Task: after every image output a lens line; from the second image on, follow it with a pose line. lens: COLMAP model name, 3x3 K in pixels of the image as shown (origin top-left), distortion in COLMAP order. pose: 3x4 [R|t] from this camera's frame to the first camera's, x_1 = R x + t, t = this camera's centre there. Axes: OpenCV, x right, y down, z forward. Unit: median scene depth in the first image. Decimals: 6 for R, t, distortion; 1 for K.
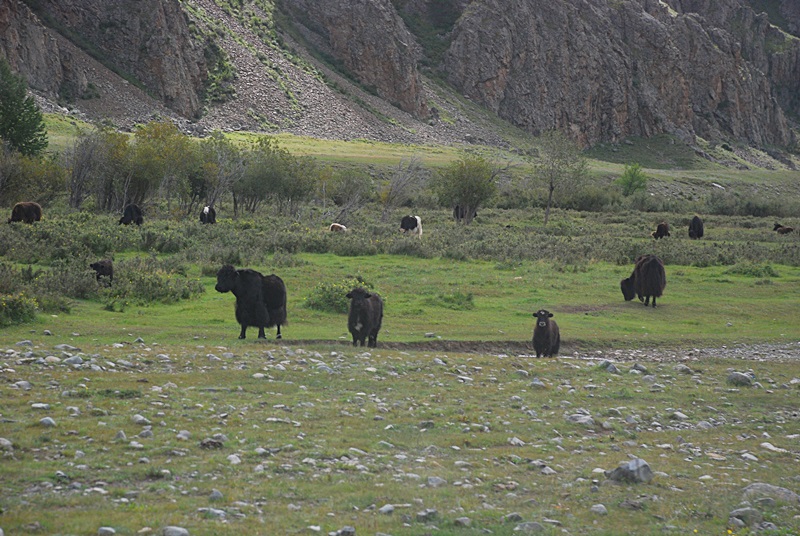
lens RADIAL K [[2777.8, 0, 398.2], [0, 2777.8, 270.3], [0, 0, 1]] dist [1.034604, 0.000000]
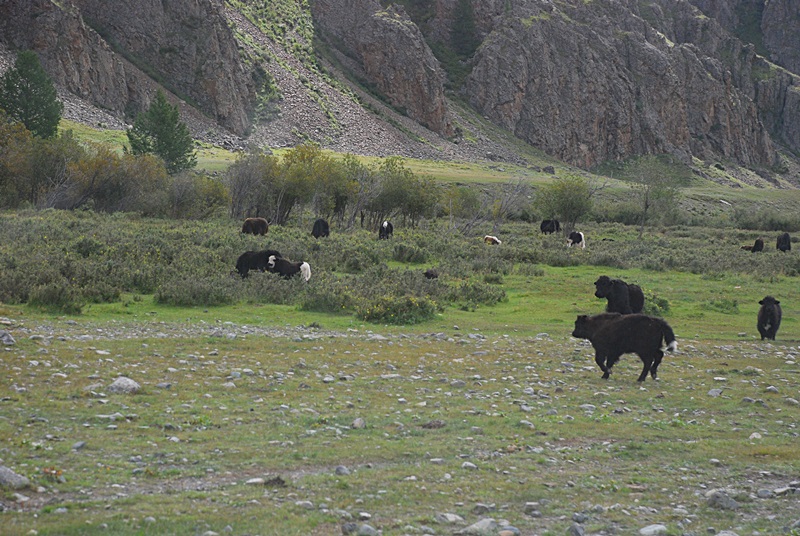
lens RADIAL K [[2588.7, 0, 402.0], [0, 2588.7, 270.5], [0, 0, 1]] dist [0.838353, 0.000000]
pose [[0.999915, 0.010714, 0.007367, -0.016337], [-0.010700, 0.999941, -0.001931, -0.000118], [-0.007387, 0.001852, 0.999971, -0.017328]]
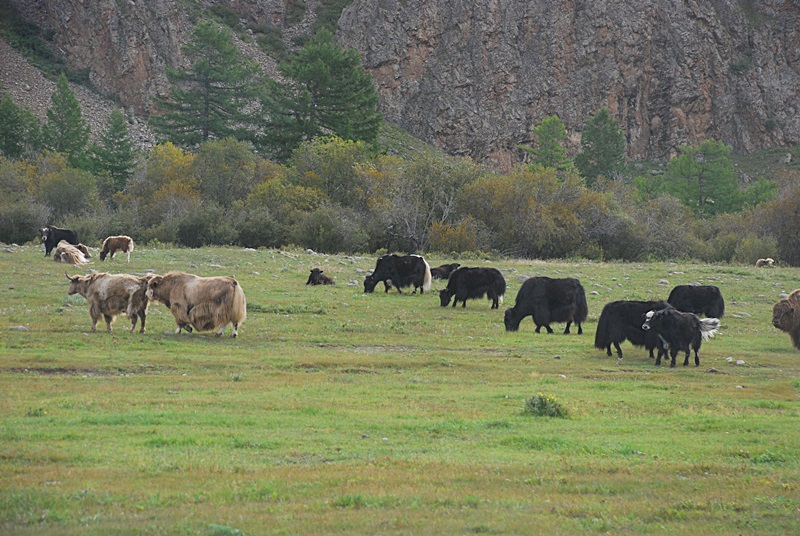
lens RADIAL K [[2926.2, 0, 399.8], [0, 2926.2, 275.3], [0, 0, 1]] dist [1.387944, 0.000000]
pose [[0.900766, -0.003723, -0.434290, 0.354836], [-0.010166, 0.999509, -0.029654, 0.000940], [0.434187, 0.031126, 0.900285, 0.416966]]
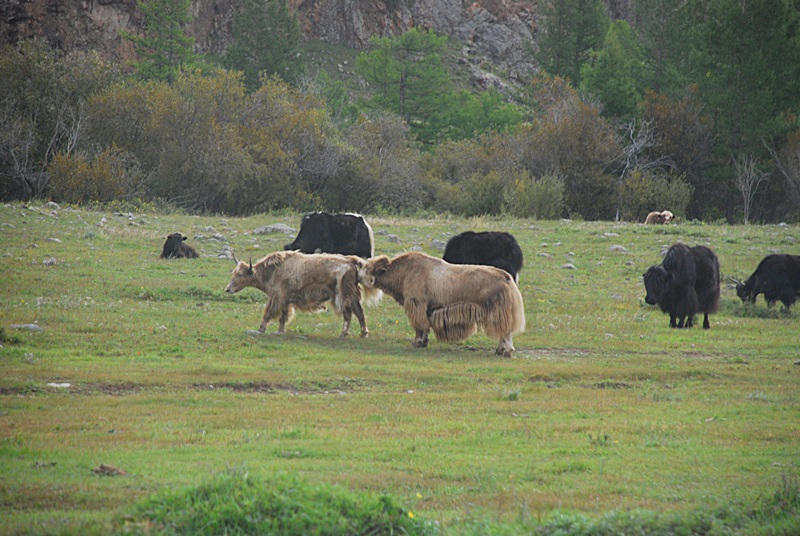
lens RADIAL K [[4624.7, 0, 399.1], [0, 4624.7, 272.0], [0, 0, 1]] dist [3.337709, 0.000000]
pose [[0.954735, -0.008061, -0.297347, 0.341158], [0.001801, 0.999771, -0.021320, 0.000919], [0.297451, 0.019819, 0.954531, 0.399930]]
